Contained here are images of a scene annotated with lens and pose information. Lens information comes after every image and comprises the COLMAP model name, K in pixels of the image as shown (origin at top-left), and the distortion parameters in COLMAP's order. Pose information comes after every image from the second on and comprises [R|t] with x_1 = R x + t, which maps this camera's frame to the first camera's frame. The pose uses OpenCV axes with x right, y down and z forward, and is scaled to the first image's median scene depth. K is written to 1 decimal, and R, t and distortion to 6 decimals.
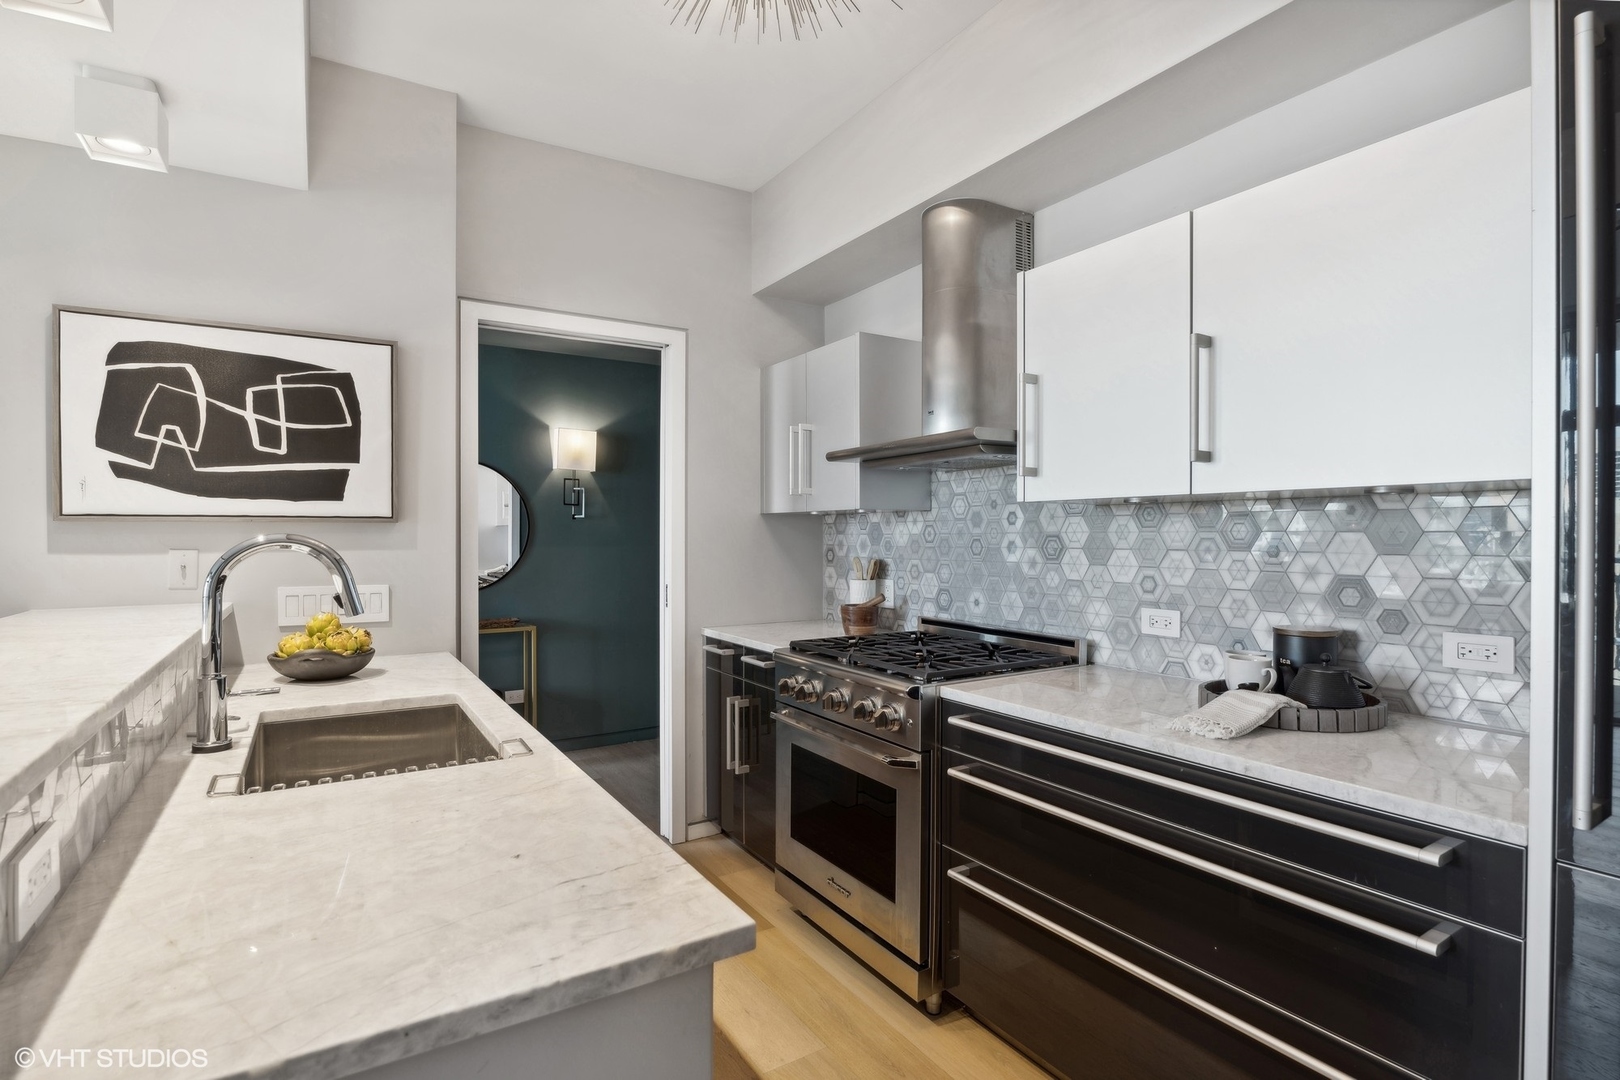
lens RADIAL K [[806.0, 0, 807.4], [0, 806.0, 533.2], [0, 0, 1]] dist [0.008334, -0.000146]
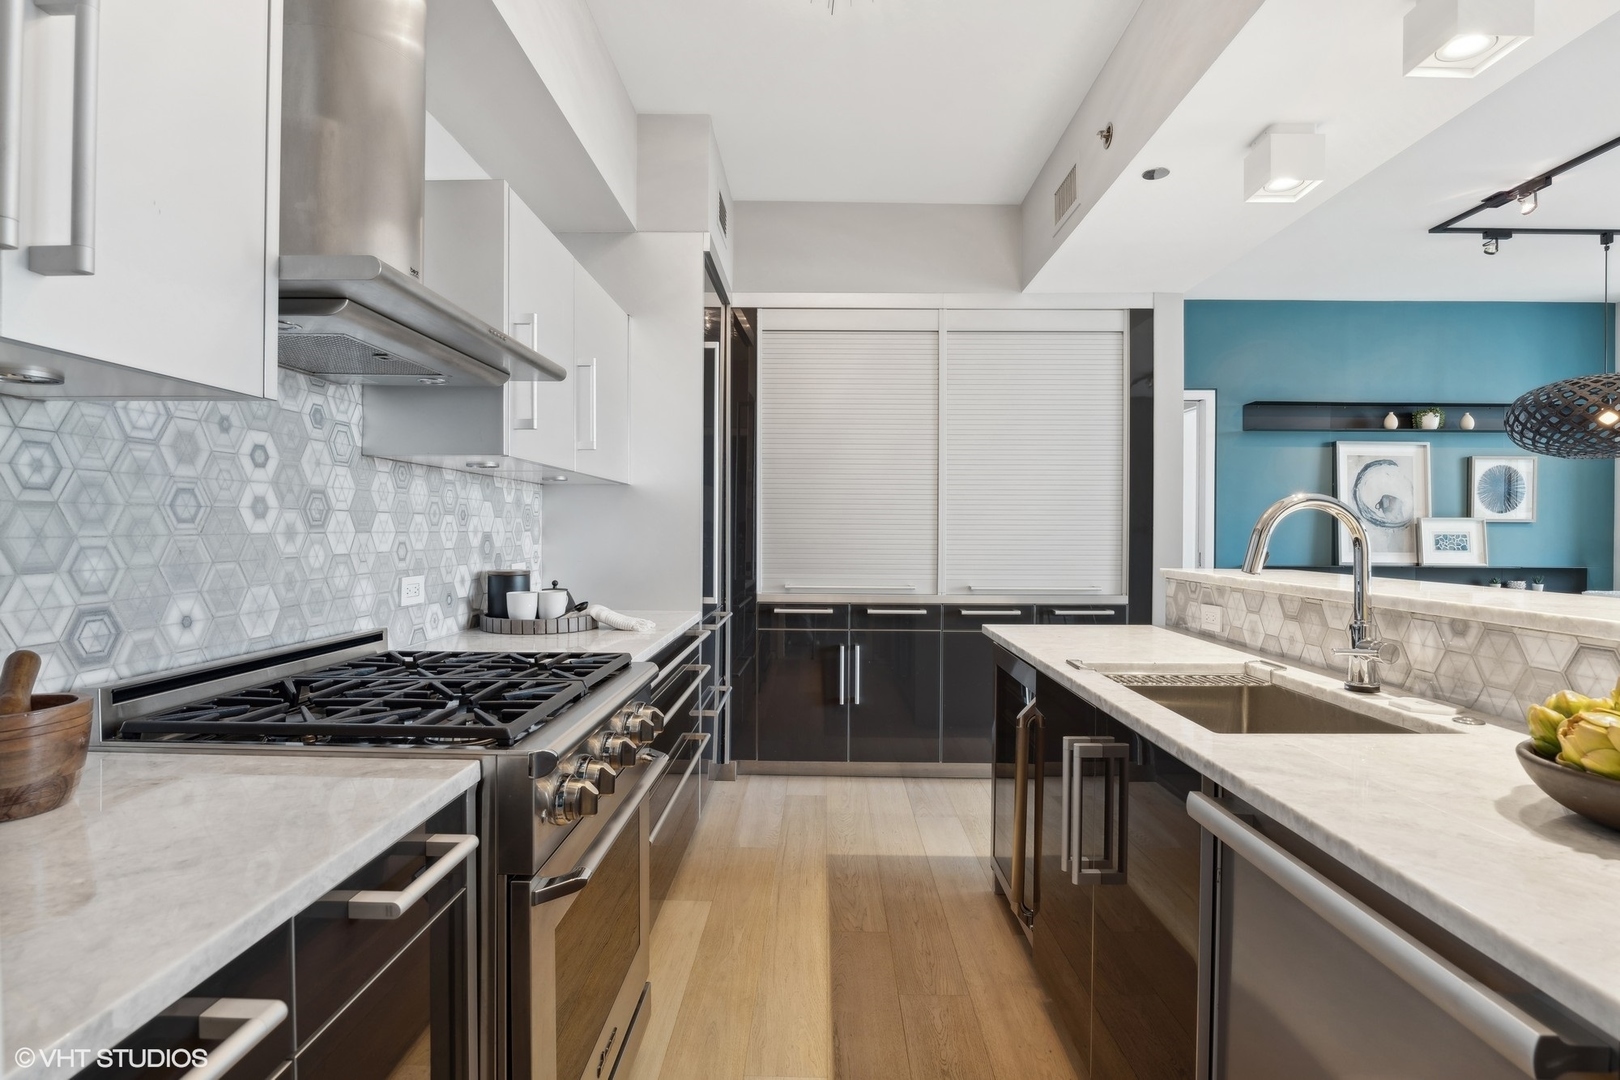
lens RADIAL K [[780.3, 0, 810.0], [0, 780.3, 540.0], [0, 0, 1]] dist [-0.019379, 0.000919]
pose [[-0.842656, -0.010872, 0.538343, -0.375404], [-0.005534, 0.999918, 0.011531, 0.033180], [-0.538424, 0.006737, -0.842647, 1.291104]]
